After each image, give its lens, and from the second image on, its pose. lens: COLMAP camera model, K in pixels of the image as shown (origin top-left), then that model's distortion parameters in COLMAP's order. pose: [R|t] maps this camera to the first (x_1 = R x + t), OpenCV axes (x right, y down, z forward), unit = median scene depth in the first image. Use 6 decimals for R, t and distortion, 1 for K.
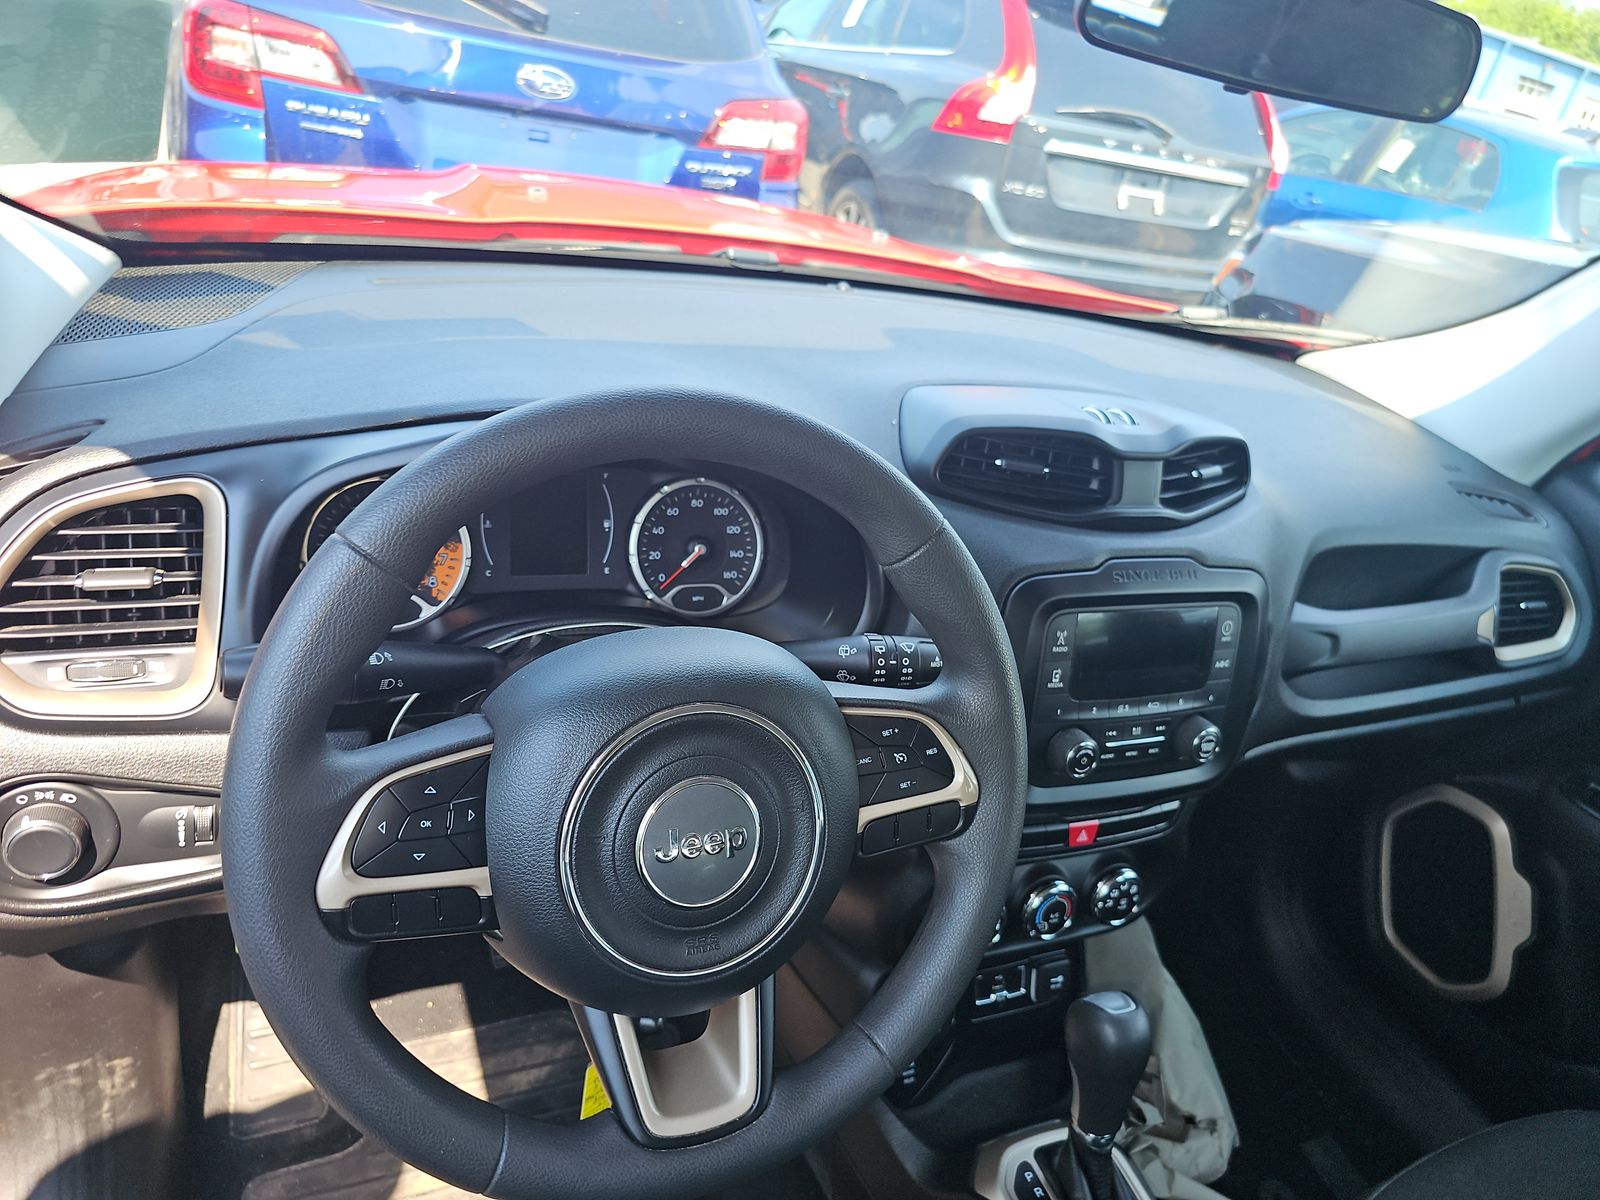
lens RADIAL K [[1100.1, 0, 803.9], [0, 1100.1, 608.4], [0, 0, 1]] dist [0.037010, -0.037853]
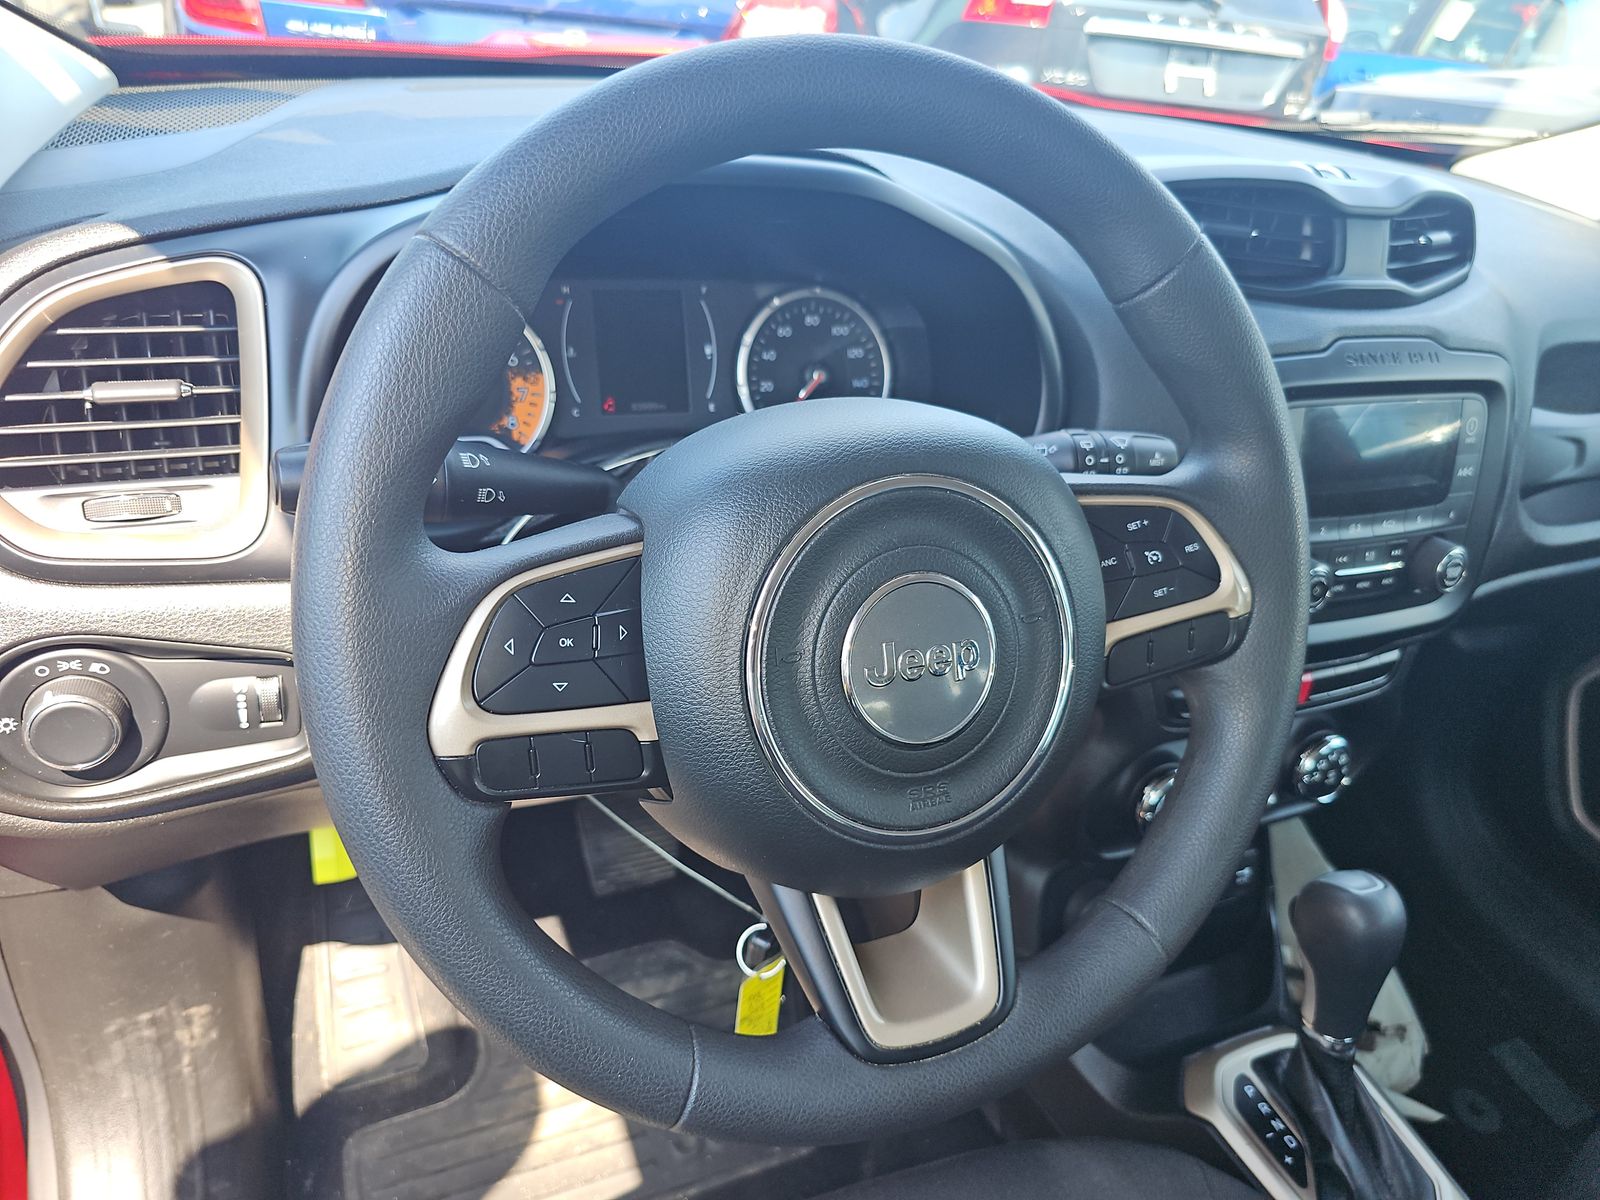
lens RADIAL K [[1100.1, 0, 795.8], [0, 1100.1, 613.8], [0, 0, 1]] dist [0.037010, -0.037853]
pose [[0.997459, -0.059854, -0.038639, -0.097147], [0.061606, 0.997046, 0.045868, 0.092527], [0.035780, -0.048132, 0.998200, 0.166173]]
